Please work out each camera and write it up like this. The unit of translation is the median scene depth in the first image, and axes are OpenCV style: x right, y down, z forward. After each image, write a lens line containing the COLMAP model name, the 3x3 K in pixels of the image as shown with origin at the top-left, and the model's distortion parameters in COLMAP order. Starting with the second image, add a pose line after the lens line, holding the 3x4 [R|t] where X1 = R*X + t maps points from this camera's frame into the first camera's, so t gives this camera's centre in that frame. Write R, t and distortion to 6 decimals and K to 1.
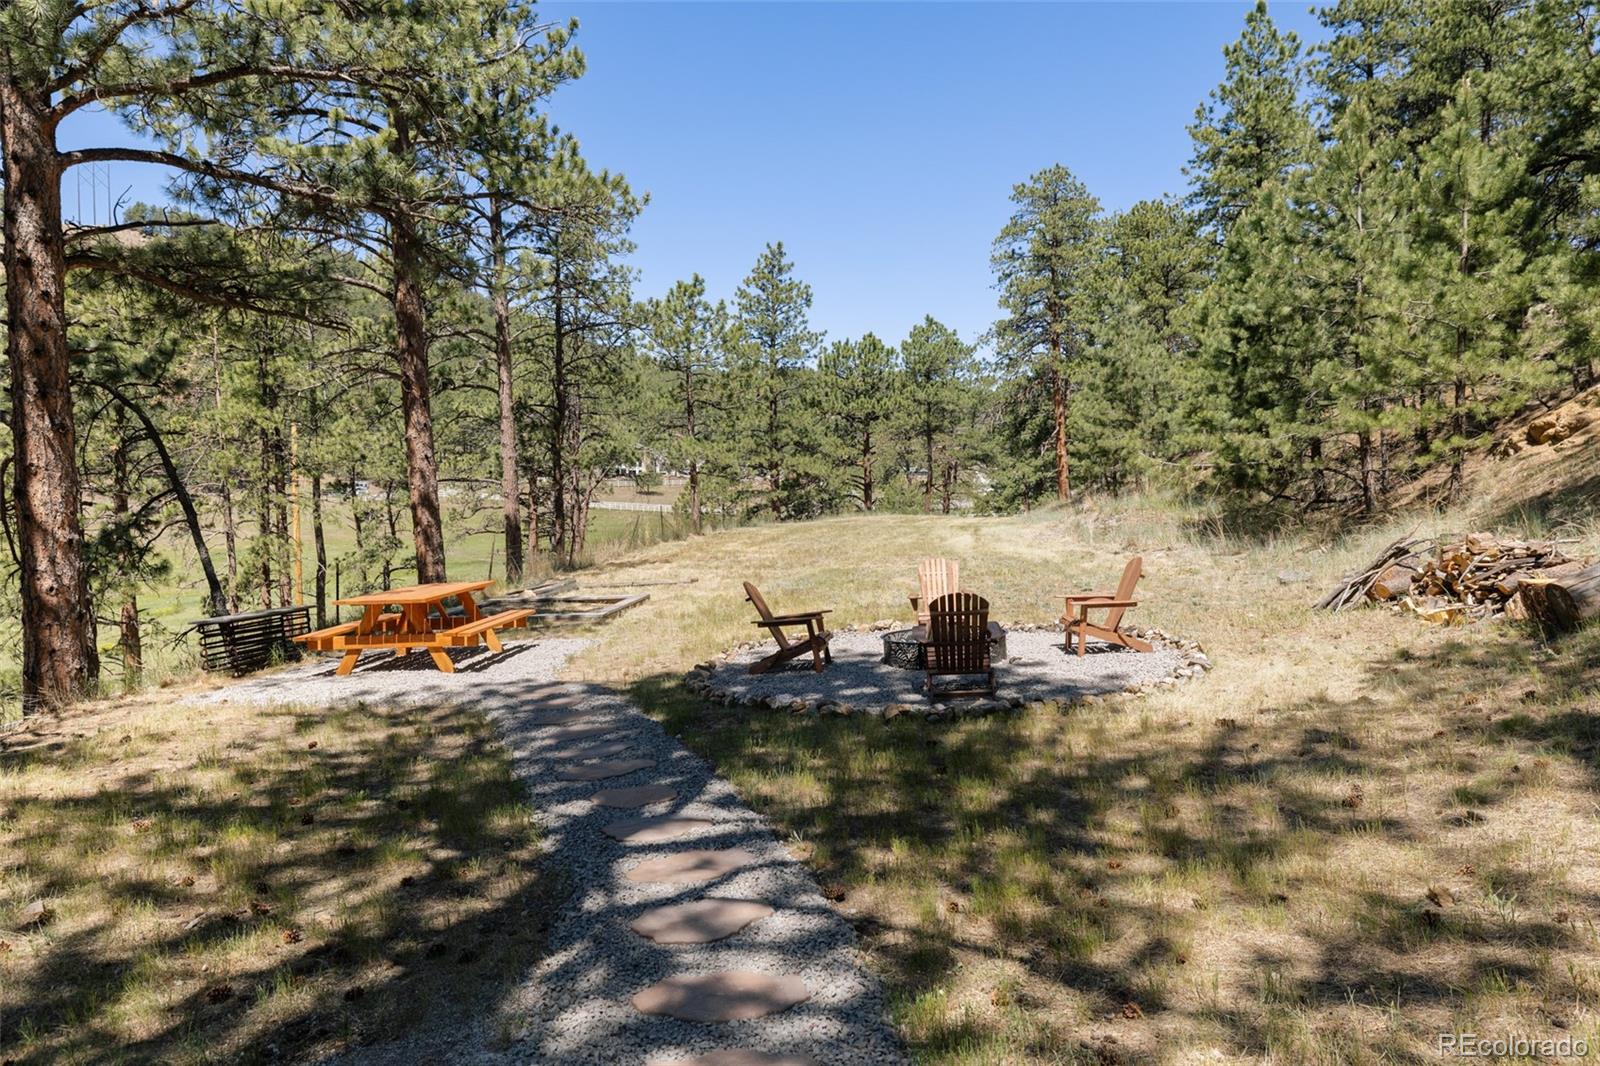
lens RADIAL K [[1042.7, 0, 800.0], [0, 1042.7, 533.0], [0, 0, 1]] dist [0.003987, 0.000796]
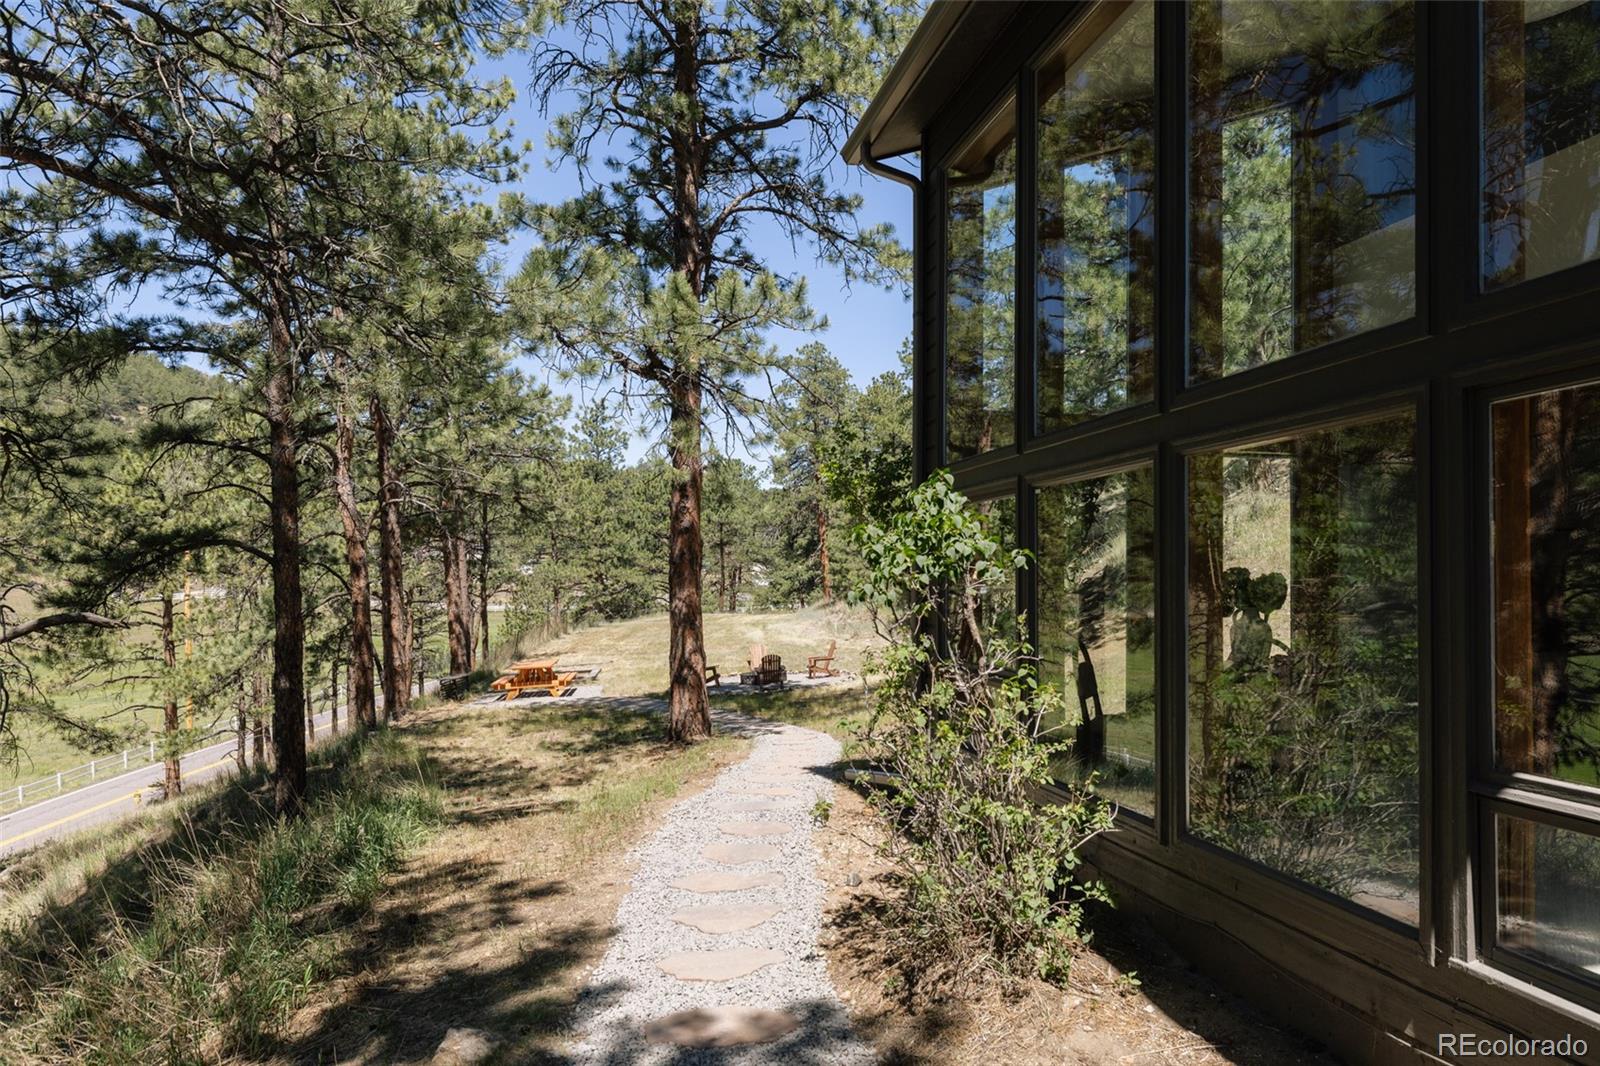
lens RADIAL K [[1042.7, 0, 800.0], [0, 1042.7, 533.0], [0, 0, 1]] dist [0.003987, 0.000796]
pose [[0.977535, -0.002474, 0.210757, -0.052155], [0.020976, 0.996109, -0.085600, -0.004164], [-0.209725, 0.088098, 0.973783, -0.259414]]
